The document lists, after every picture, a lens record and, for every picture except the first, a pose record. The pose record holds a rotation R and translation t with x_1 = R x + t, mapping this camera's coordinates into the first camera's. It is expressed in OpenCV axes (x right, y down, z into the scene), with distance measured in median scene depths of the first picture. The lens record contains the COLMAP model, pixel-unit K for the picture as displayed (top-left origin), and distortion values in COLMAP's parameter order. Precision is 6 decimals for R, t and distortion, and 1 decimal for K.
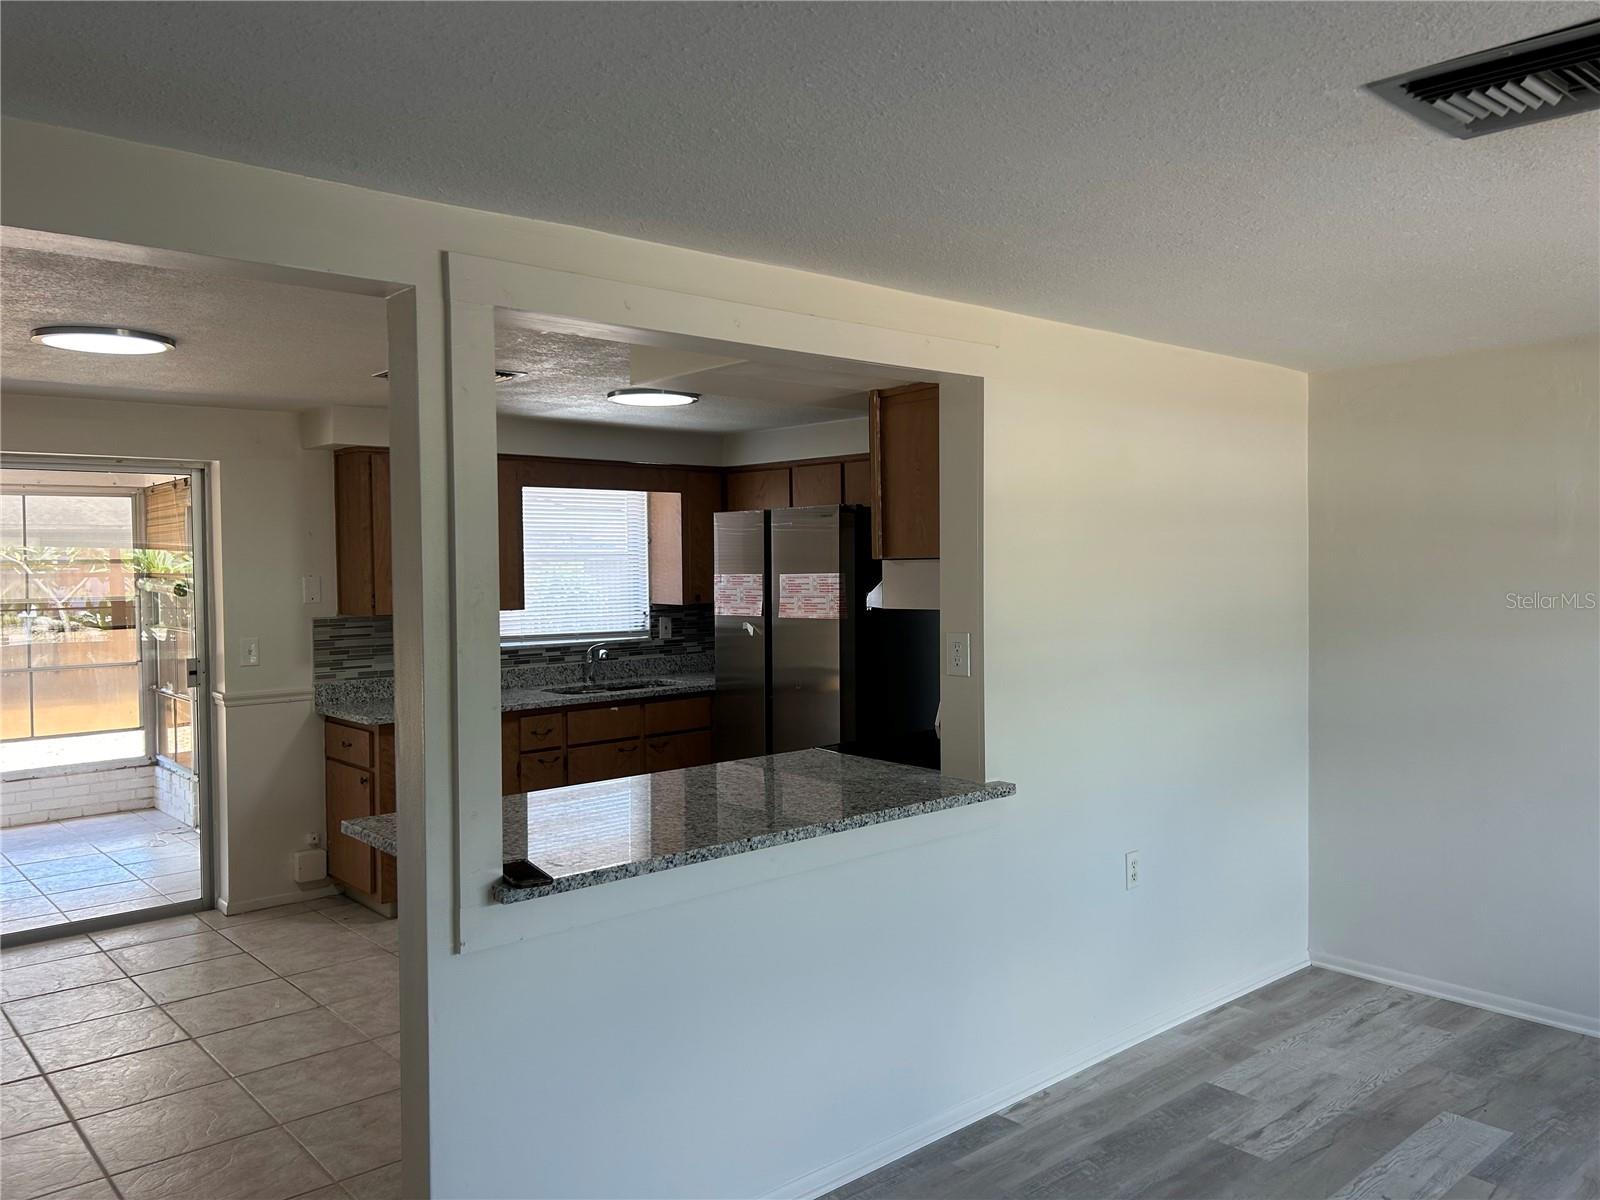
lens RADIAL K [[1220.9, 0, 807.7], [0, 1220.9, 604.3], [0, 0, 1]] dist [0.077471, -0.084093]
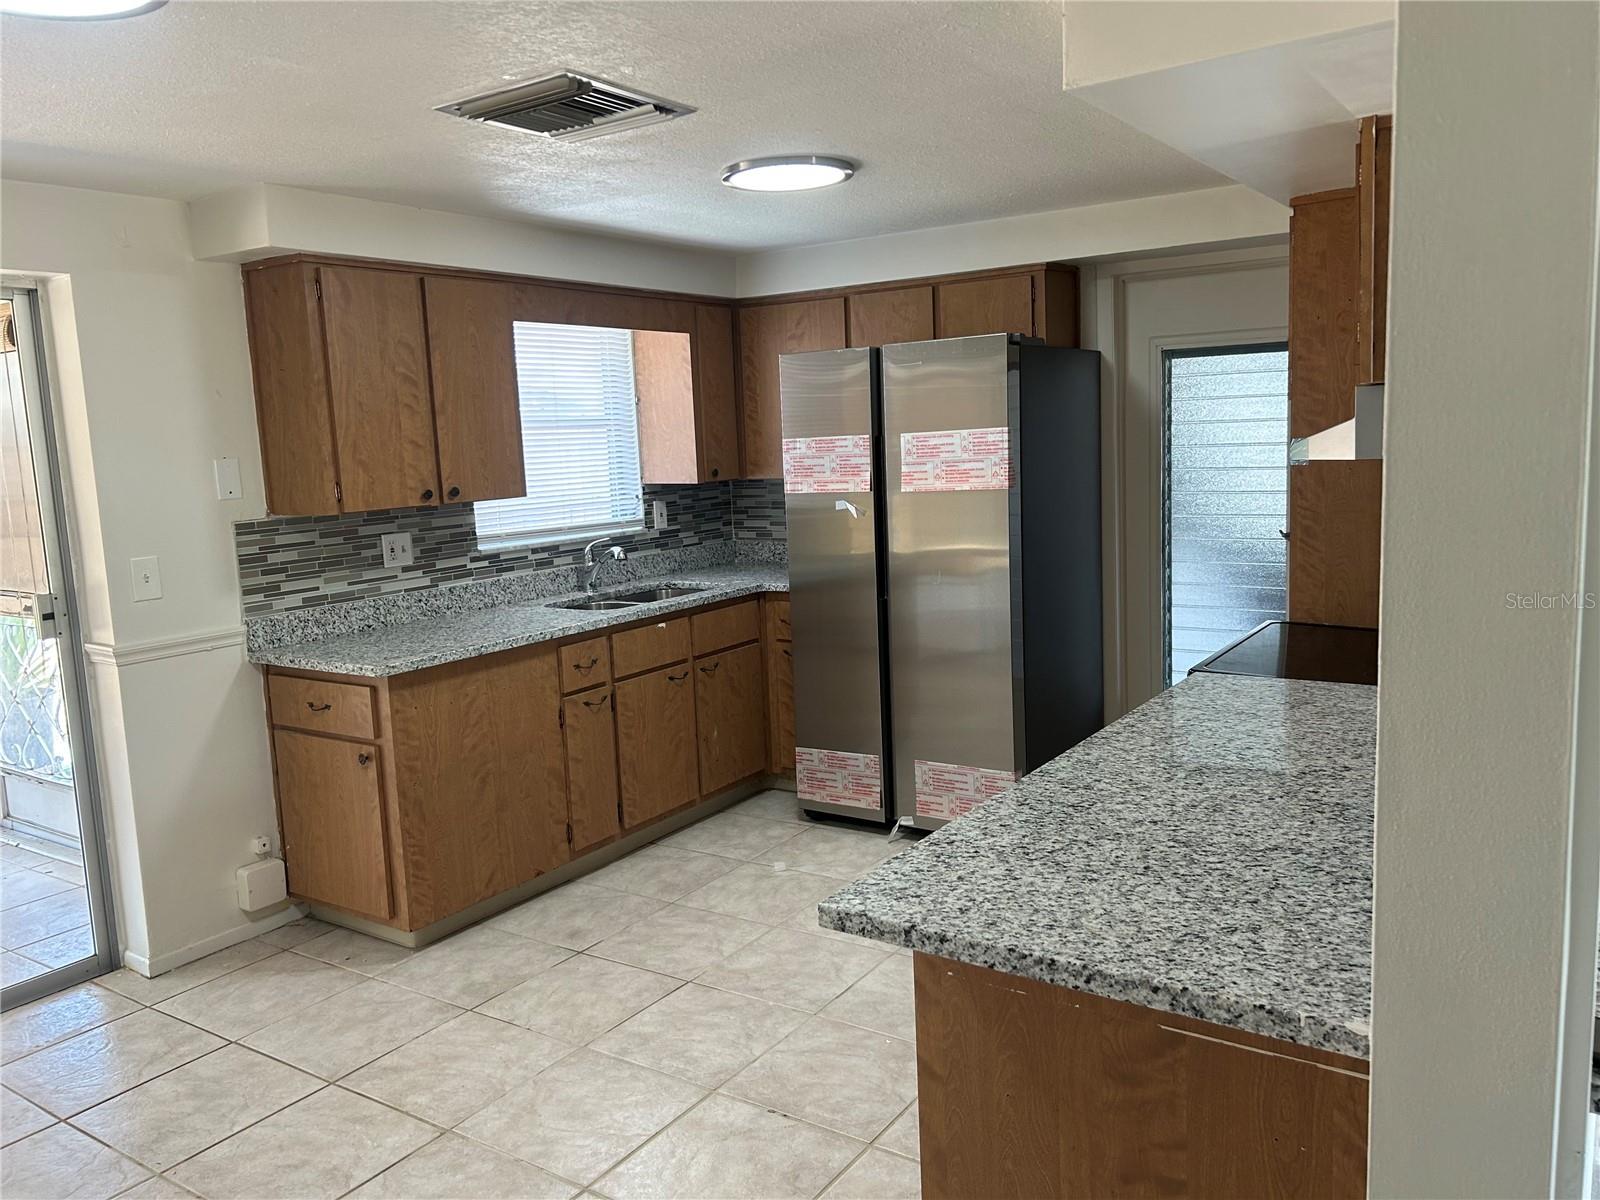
lens RADIAL K [[1201.6, 0, 800.0], [0, 1201.6, 600.0], [0, 0, 1]] dist [0.115372, -0.135797]
pose [[0.967815, -0.066100, 0.242827, -0.268383], [0.042691, 0.994027, 0.100437, 0.000011], [-0.248015, -0.086838, 0.964856, 0.286331]]
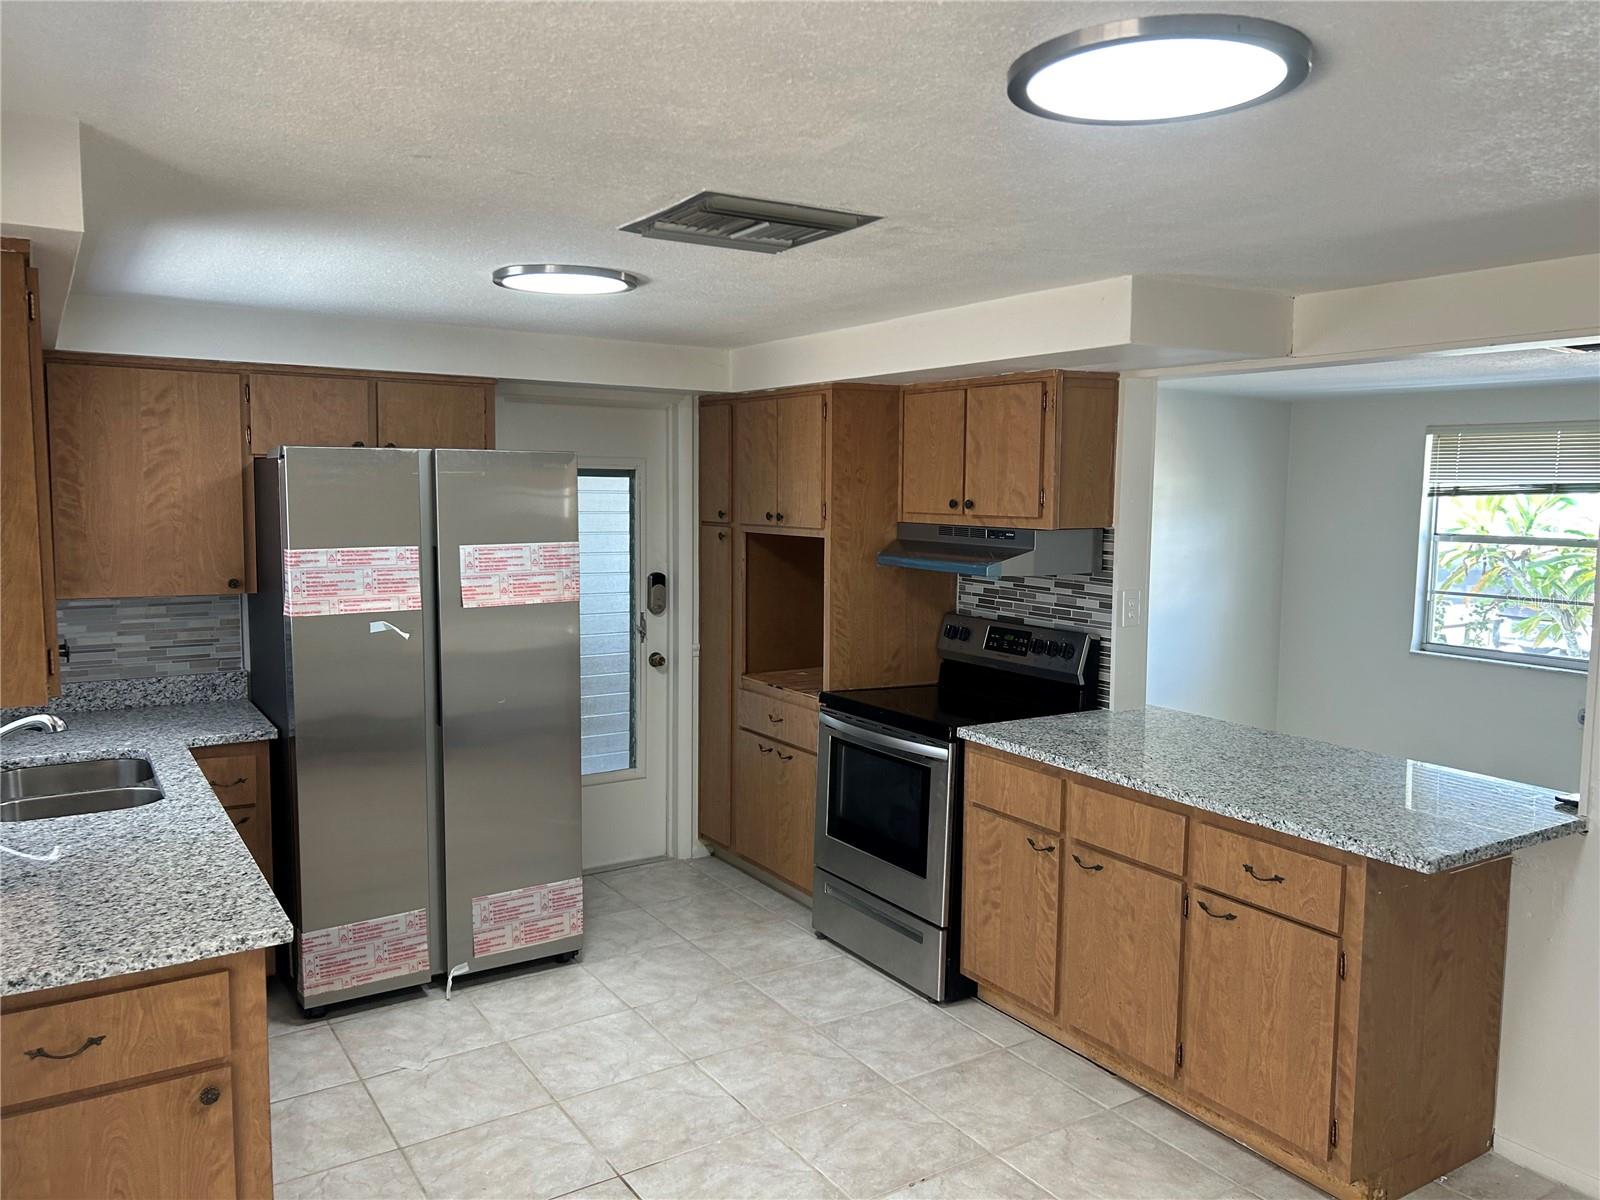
lens RADIAL K [[1220.9, 0, 807.7], [0, 1220.9, 604.3], [0, 0, 1]] dist [0.077471, -0.084093]
pose [[0.157596, -0.088301, 0.983548, -0.677288], [0.028083, 0.995992, 0.084919, -0.044872], [-0.987104, 0.014238, 0.159444, 0.687746]]
